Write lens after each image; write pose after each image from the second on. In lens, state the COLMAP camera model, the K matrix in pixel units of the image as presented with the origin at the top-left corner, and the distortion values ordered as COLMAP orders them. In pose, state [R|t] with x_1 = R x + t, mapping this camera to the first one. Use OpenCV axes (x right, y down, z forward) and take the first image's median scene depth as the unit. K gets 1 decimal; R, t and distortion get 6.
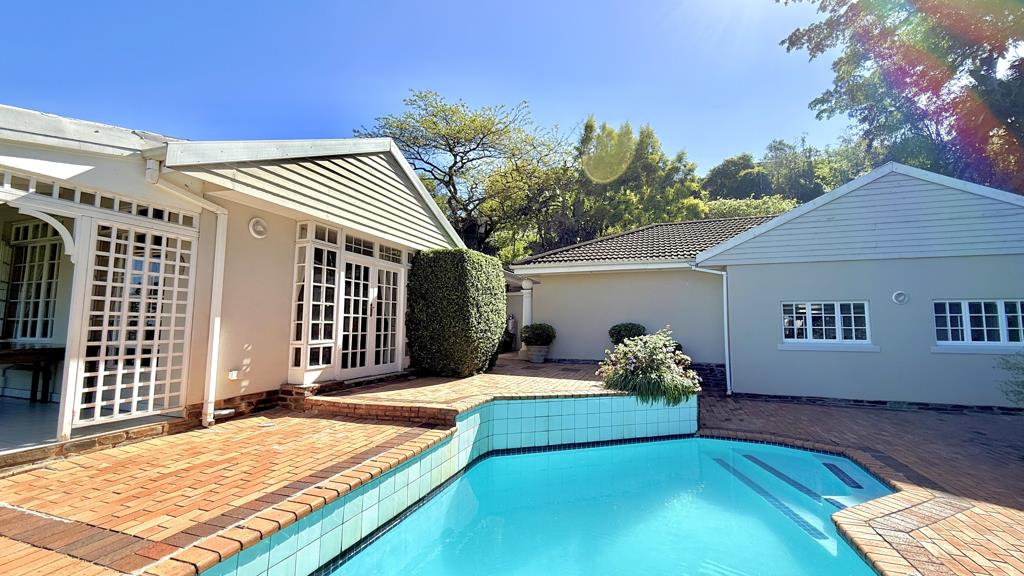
lens RADIAL K [[407.9, 0, 514.7], [0, 407.9, 289.3], [0, 0, 1]] dist [0.000603, -0.000414]
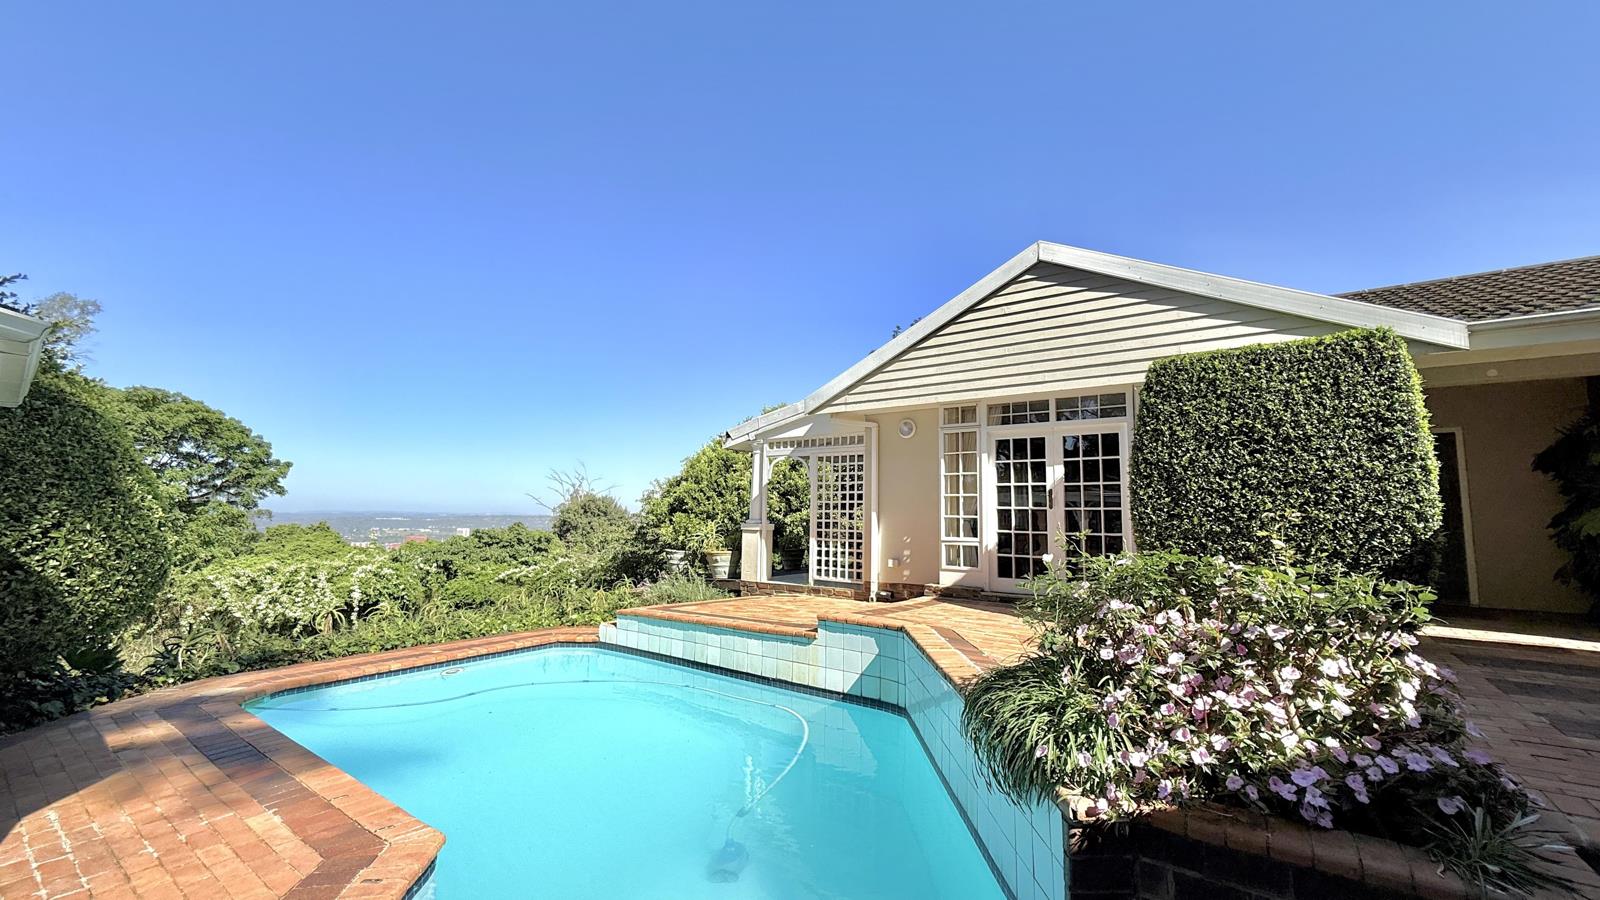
lens RADIAL K [[637.4, 0, 804.2], [0, 637.4, 452.0], [0, 0, 1]] dist [0.000603, -0.000414]
pose [[-0.285269, -0.111861, -0.951898, 0.901291], [0.065655, 0.988552, -0.135844, 0.104479], [0.956196, -0.101249, -0.274659, 1.042683]]
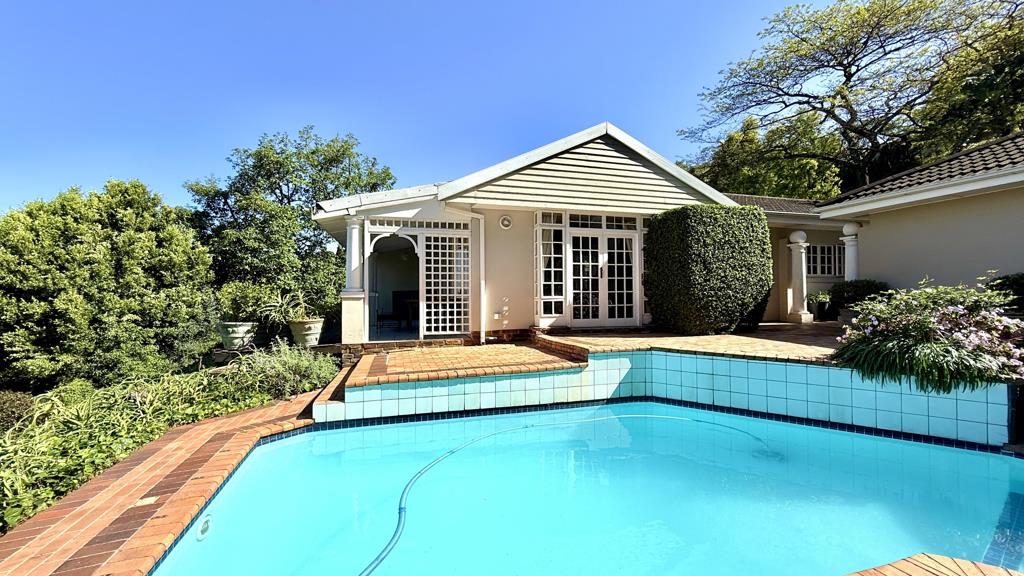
lens RADIAL K [[407.9, 0, 514.7], [0, 407.9, 289.3], [0, 0, 1]] dist [0.000603, -0.000414]
pose [[0.586630, -0.023138, -0.809525, 0.541757], [0.083073, 0.996038, 0.031730, 0.046297], [0.805583, -0.085863, 0.586228, 0.096407]]
